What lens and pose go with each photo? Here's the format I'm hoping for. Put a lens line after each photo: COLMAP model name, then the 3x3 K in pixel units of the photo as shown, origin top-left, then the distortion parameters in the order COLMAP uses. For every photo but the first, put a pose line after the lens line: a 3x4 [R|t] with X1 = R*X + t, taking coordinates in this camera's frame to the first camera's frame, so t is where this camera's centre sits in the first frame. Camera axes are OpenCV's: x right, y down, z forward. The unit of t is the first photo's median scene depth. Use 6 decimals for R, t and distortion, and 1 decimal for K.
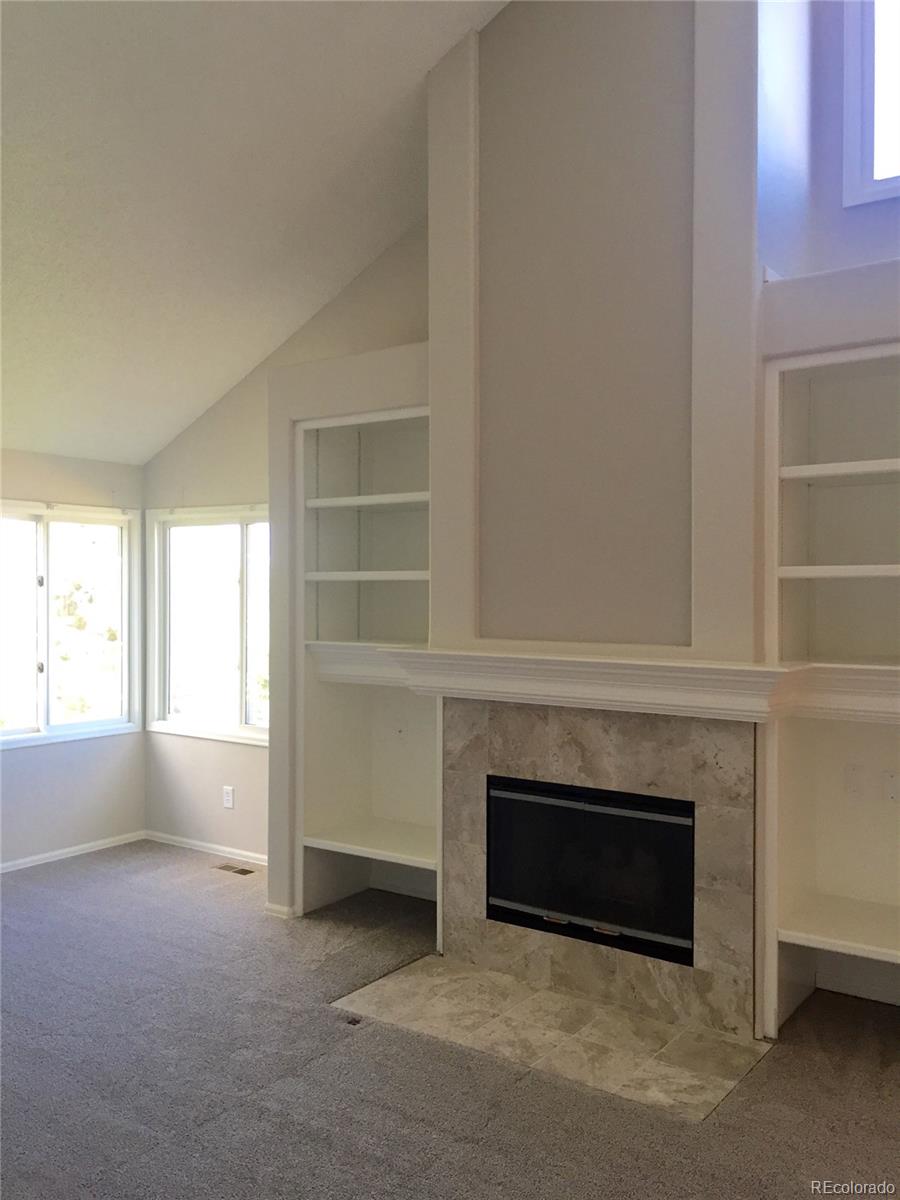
lens RADIAL K [[1033.4, 0, 450.7], [0, 1033.4, 594.3], [0, 0, 1]] dist [0.034380, -0.031085]
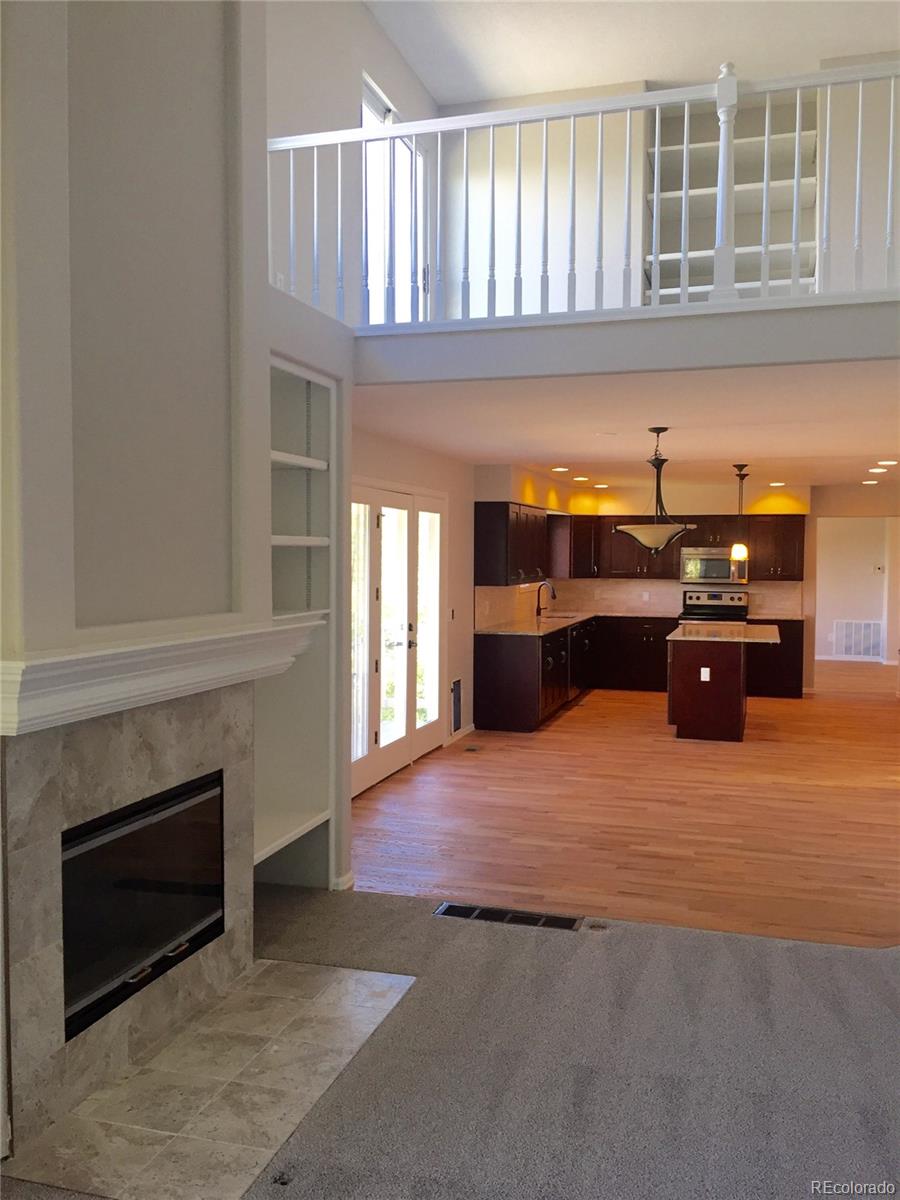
lens RADIAL K [[1033.4, 0, 449.8], [0, 1033.4, 602.6], [0, 0, 1]] dist [0.034380, -0.031085]
pose [[-0.325305, -0.046604, 0.944460, -0.719446], [-0.000514, 0.998793, 0.049108, -0.007281], [-0.945609, 0.015490, -0.324937, 1.044377]]
